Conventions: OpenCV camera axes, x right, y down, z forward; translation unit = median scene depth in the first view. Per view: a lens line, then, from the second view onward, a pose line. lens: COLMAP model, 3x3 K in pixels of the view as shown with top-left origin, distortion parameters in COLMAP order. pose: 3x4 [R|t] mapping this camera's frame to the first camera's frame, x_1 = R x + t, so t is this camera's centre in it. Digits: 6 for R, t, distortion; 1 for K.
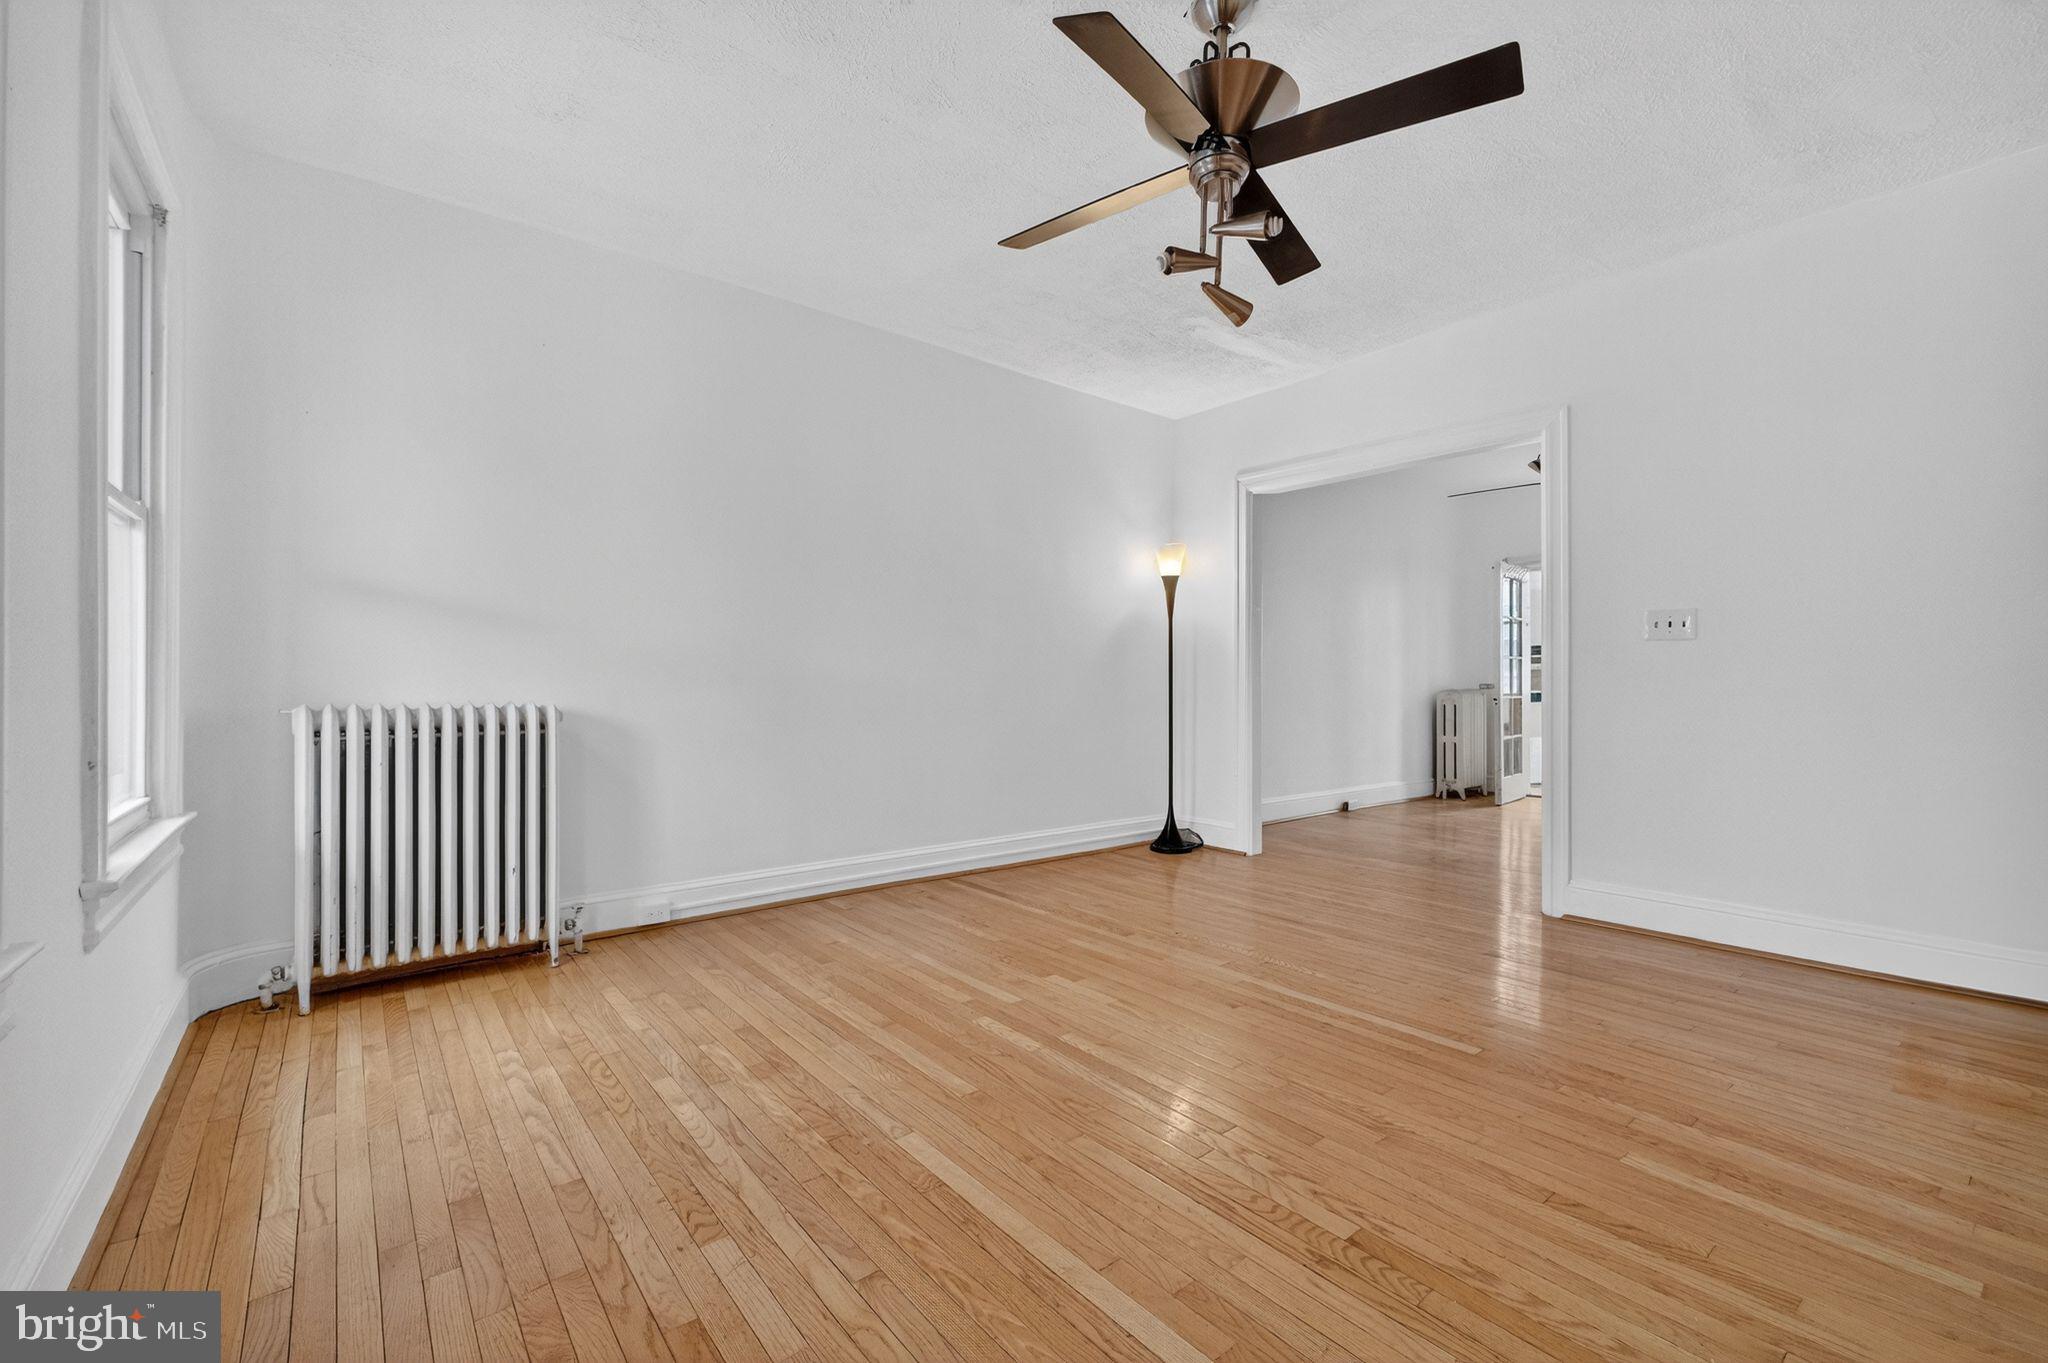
lens RADIAL K [[860.6, 0, 1010.9], [0, 860.6, 677.9], [0, 0, 1]] dist [-0.001343, -0.000937]
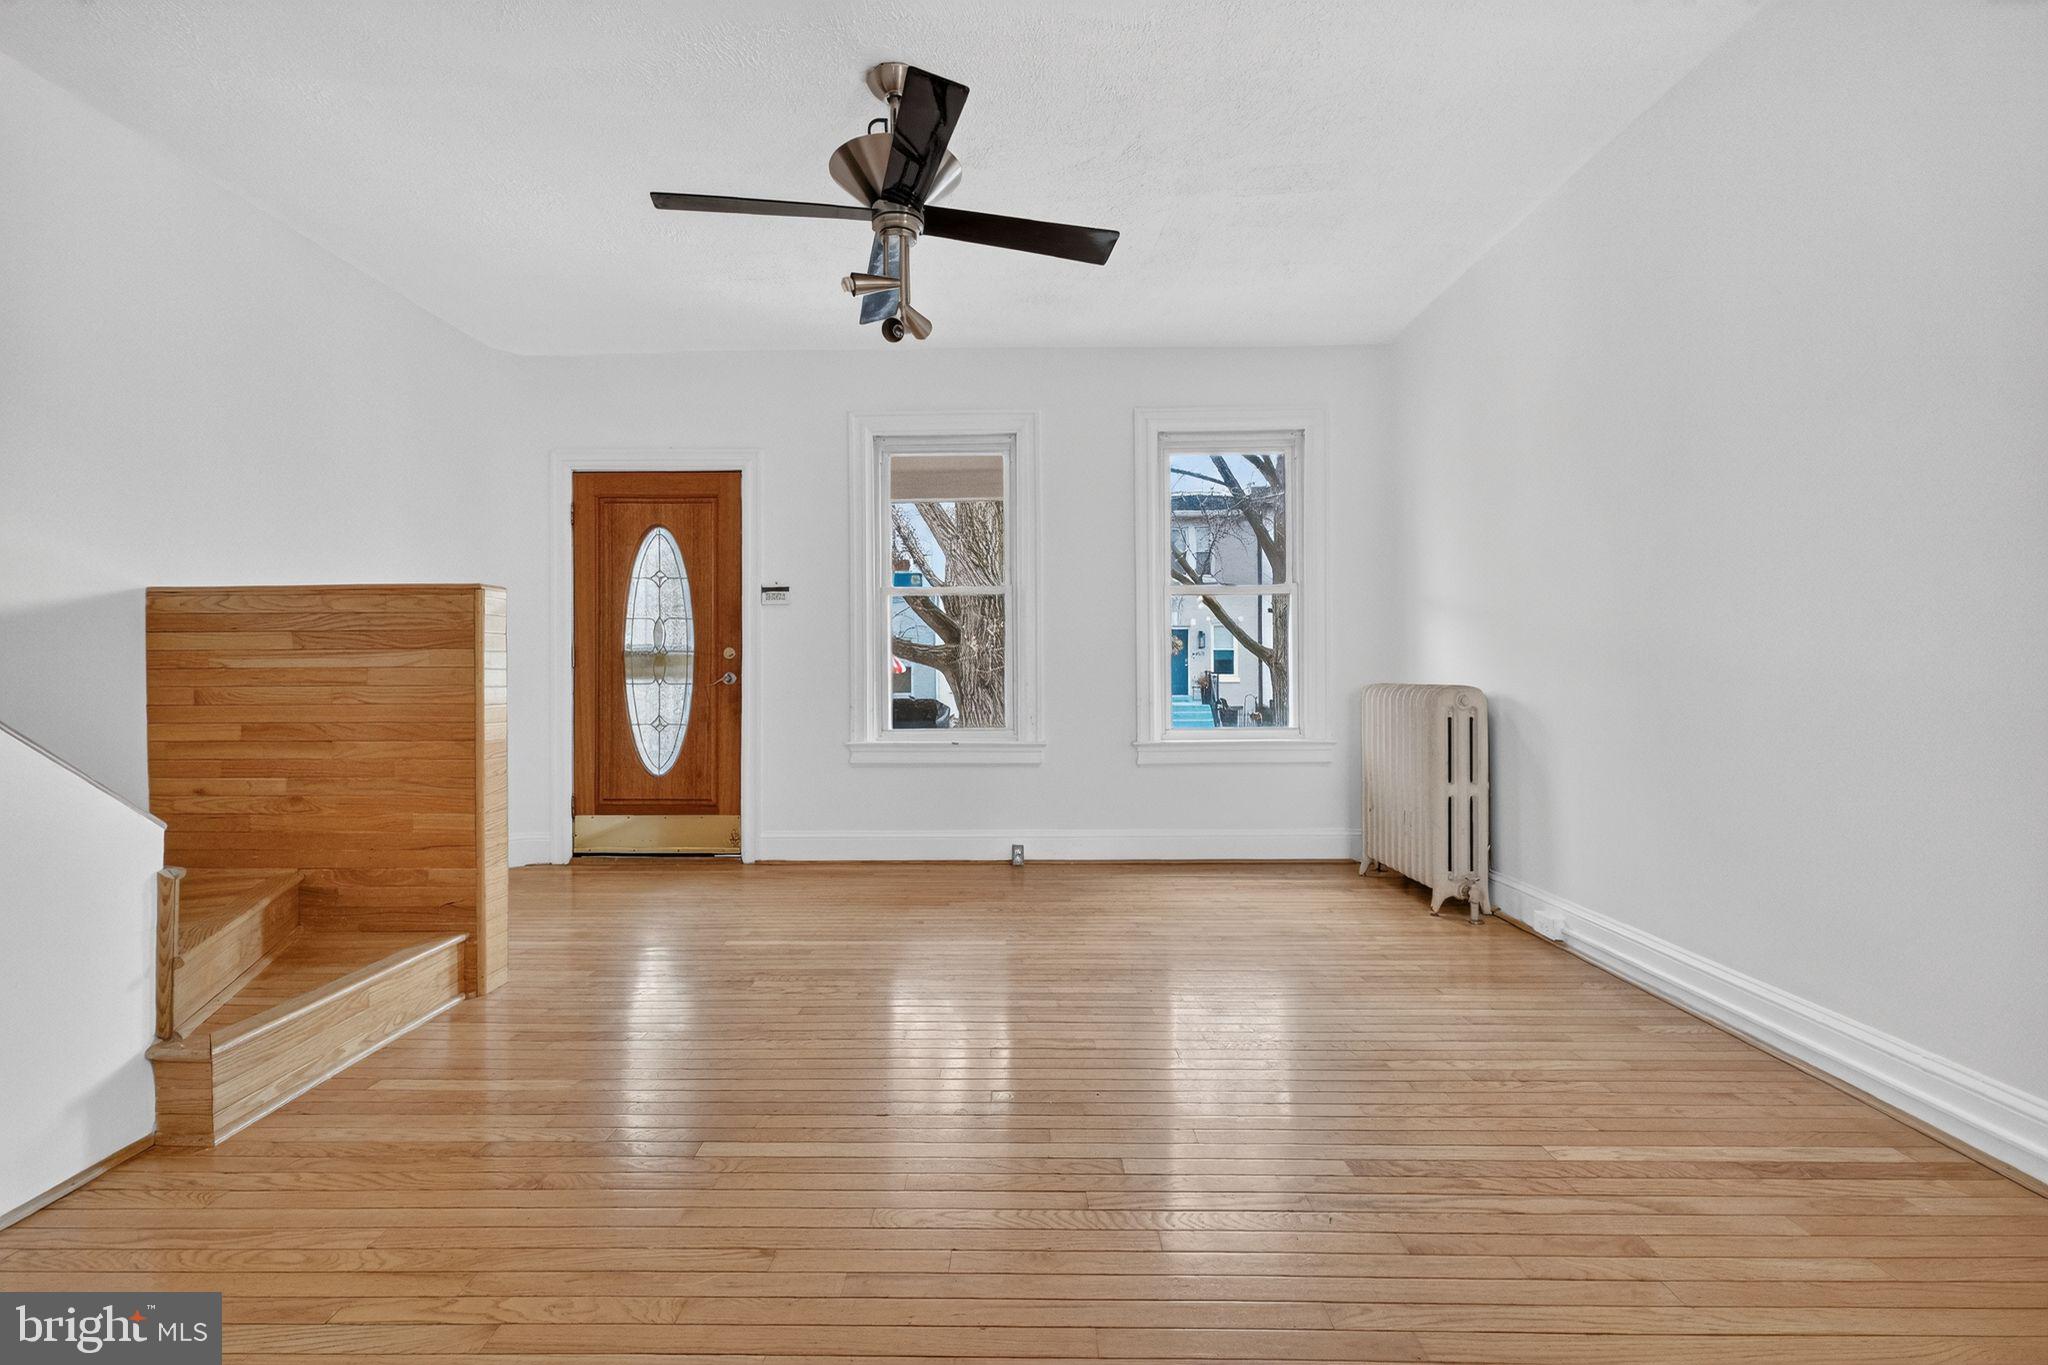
lens RADIAL K [[865.9, 0, 1010.0], [0, 865.9, 670.3], [0, 0, 1]] dist [0.000993, -0.006208]
pose [[-0.632343, 0.003152, -0.774682, 0.852535], [0.007971, 0.999965, -0.002438, 0.004063], [0.774648, -0.007716, -0.632346, 1.503713]]
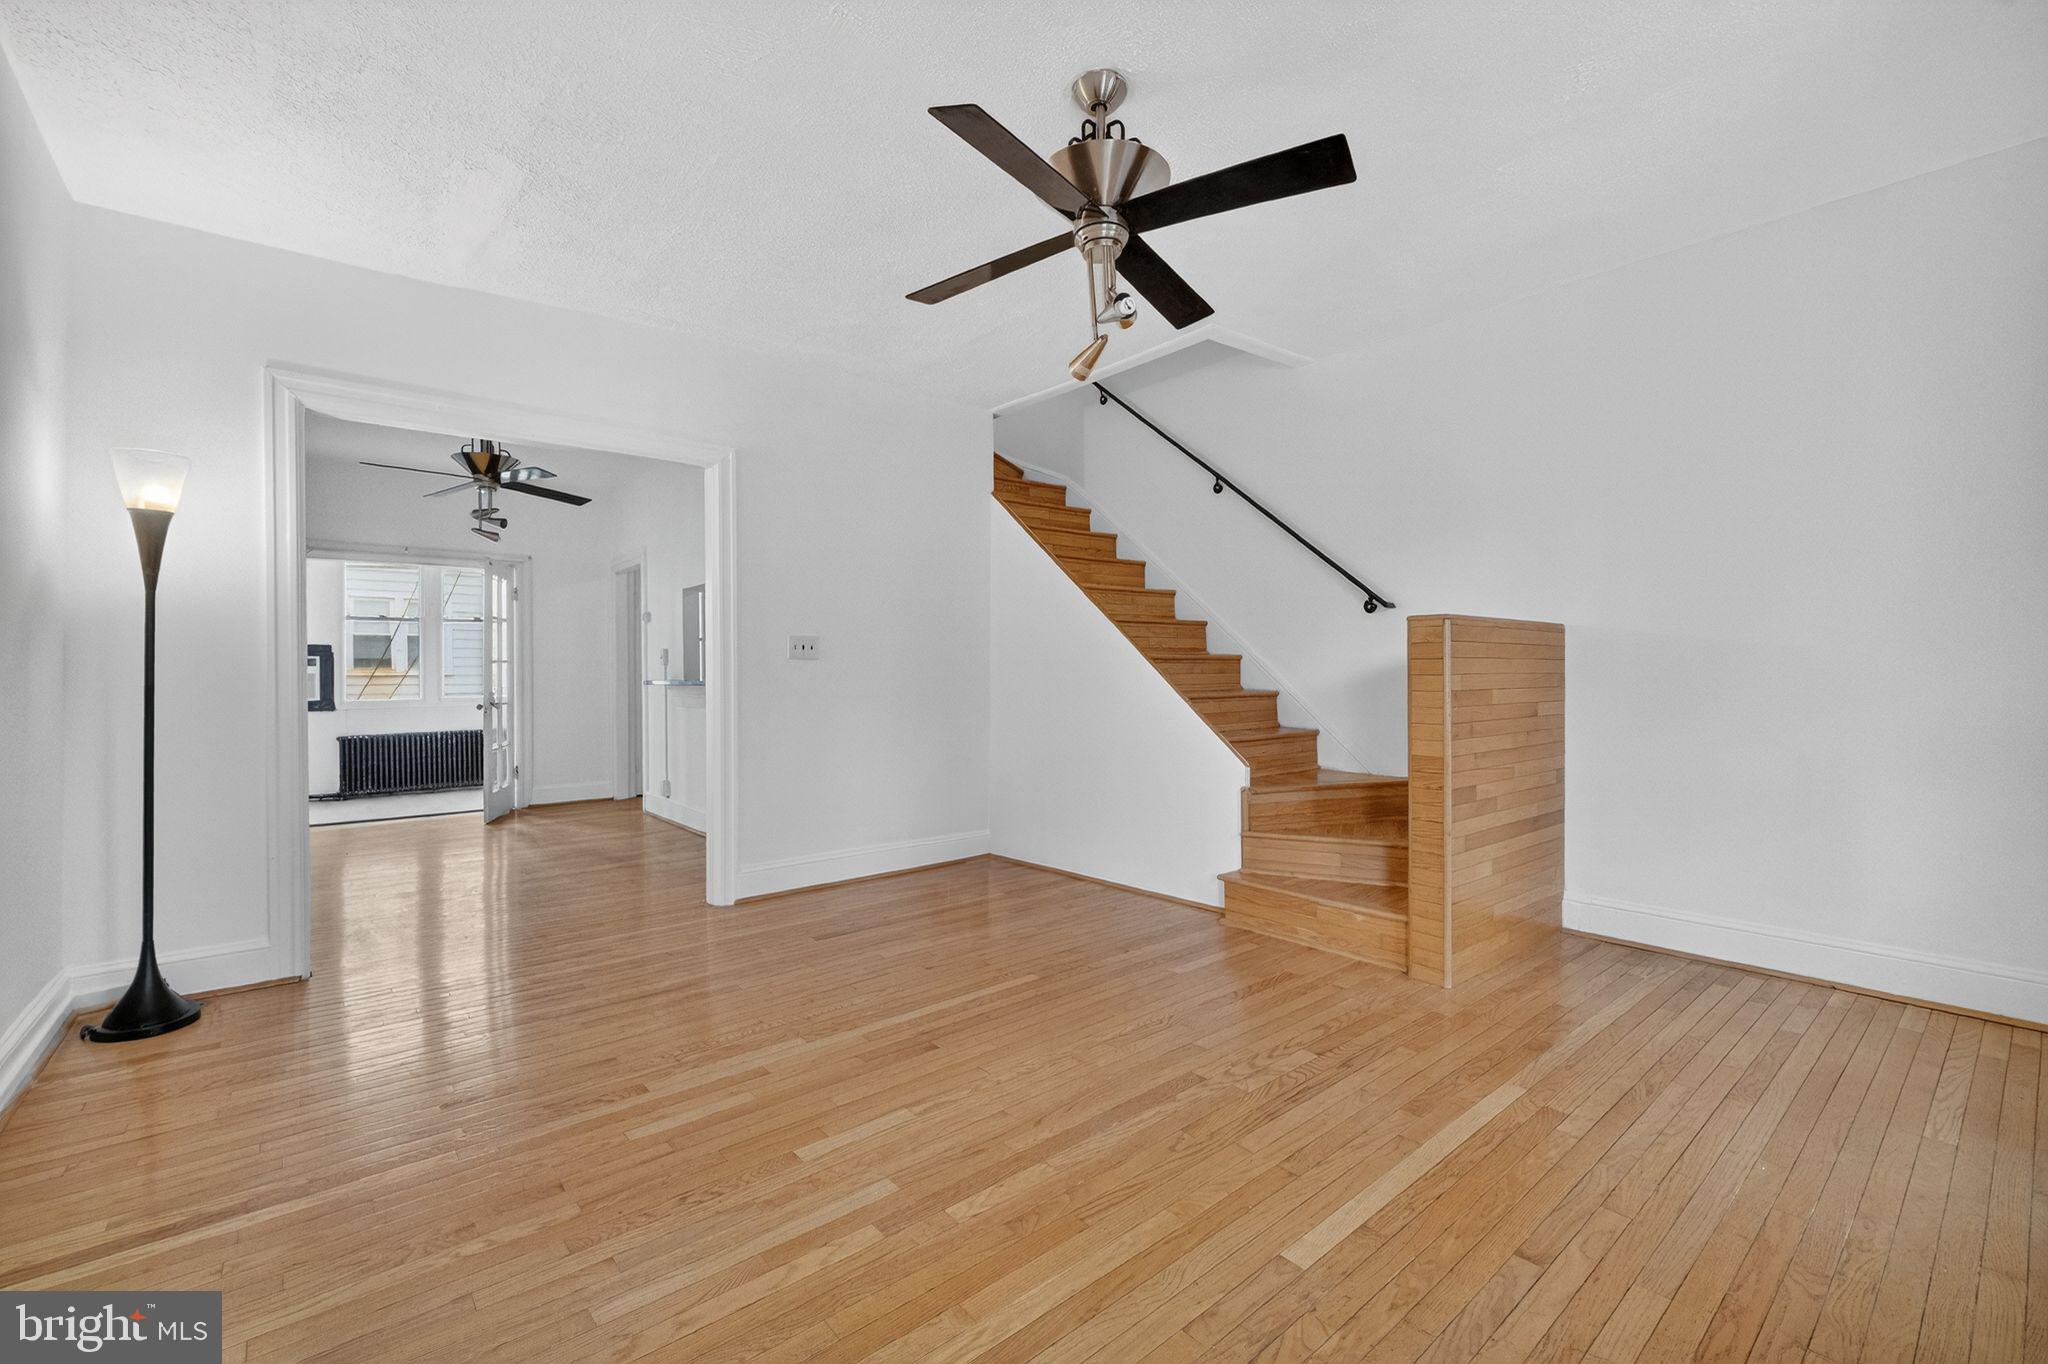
lens RADIAL K [[865.9, 0, 1010.0], [0, 865.9, 669.8], [0, 0, 1]] dist [0.000993, -0.006208]
pose [[-0.022095, -0.000802, 0.999756, -0.699532], [0.002680, 0.999996, 0.000861, -0.036644], [-0.999752, 0.002698, -0.022092, 0.936367]]
